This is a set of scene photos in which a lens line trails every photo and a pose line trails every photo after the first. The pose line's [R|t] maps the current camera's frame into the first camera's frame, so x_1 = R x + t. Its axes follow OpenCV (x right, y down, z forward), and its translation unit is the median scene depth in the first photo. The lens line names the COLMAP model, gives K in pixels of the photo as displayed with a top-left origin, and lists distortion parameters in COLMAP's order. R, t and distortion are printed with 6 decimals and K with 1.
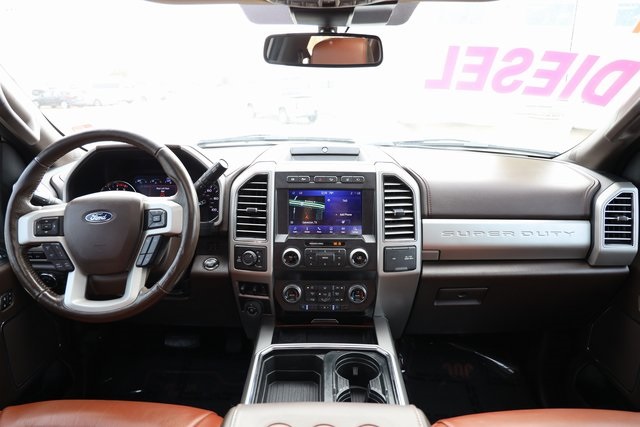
lens RADIAL K [[441.8, 0, 321.5], [0, 441.8, 215.2], [0, 0, 1]] dist [-0.082215, 0.024439]
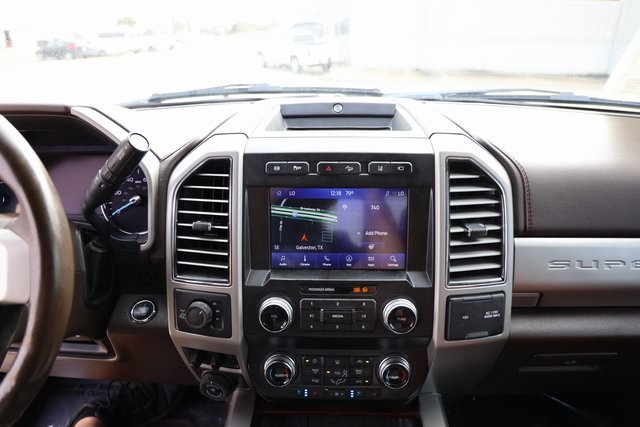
lens RADIAL K [[441.8, 0, 321.1], [0, 441.8, 211.3], [0, 0, 1]] dist [-0.082215, 0.024439]
pose [[0.999448, 0.000107, -0.033228, 0.005791], [0.003249, 0.994890, 0.100917, -0.084120], [0.033069, -0.100969, 0.994340, 0.473987]]
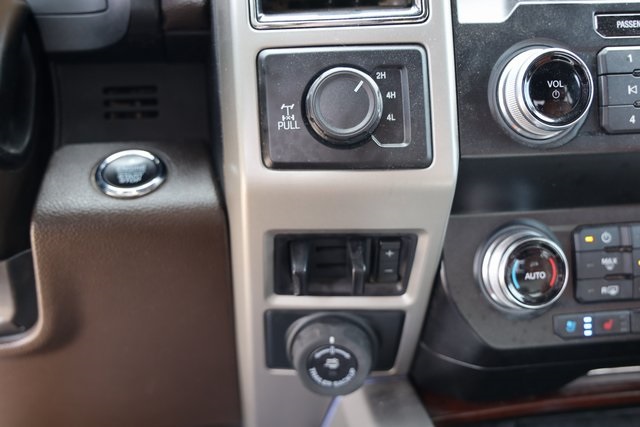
lens RADIAL K [[644.8, 0, 321.2], [0, 644.8, 214.6], [0, 0, 1]] dist [0.003543, 0.000000]
pose [[0.987805, -0.063453, 0.142179, -0.217218], [0.061267, 0.997927, 0.019701, 0.140009], [-0.143134, -0.010749, 0.989645, 0.708102]]
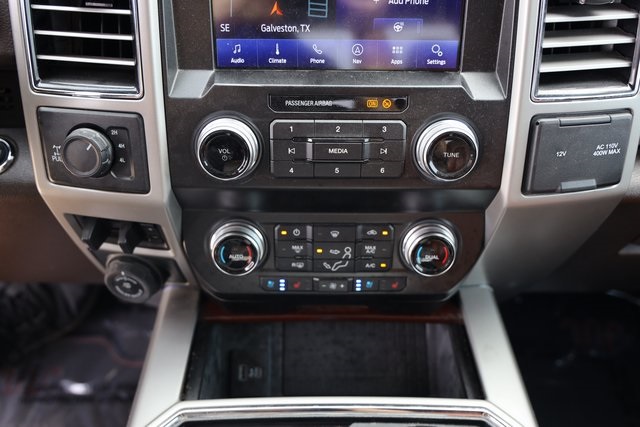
lens RADIAL K [[595.8, 0, 321.2], [0, 595.8, 214.2], [0, 0, 1]] dist [-0.008107, 0.000000]
pose [[0.999842, -0.002640, 0.017557, -0.010394], [-0.003538, 0.939419, 0.342753, -0.003186], [-0.017398, -0.342761, 0.939262, 0.594351]]
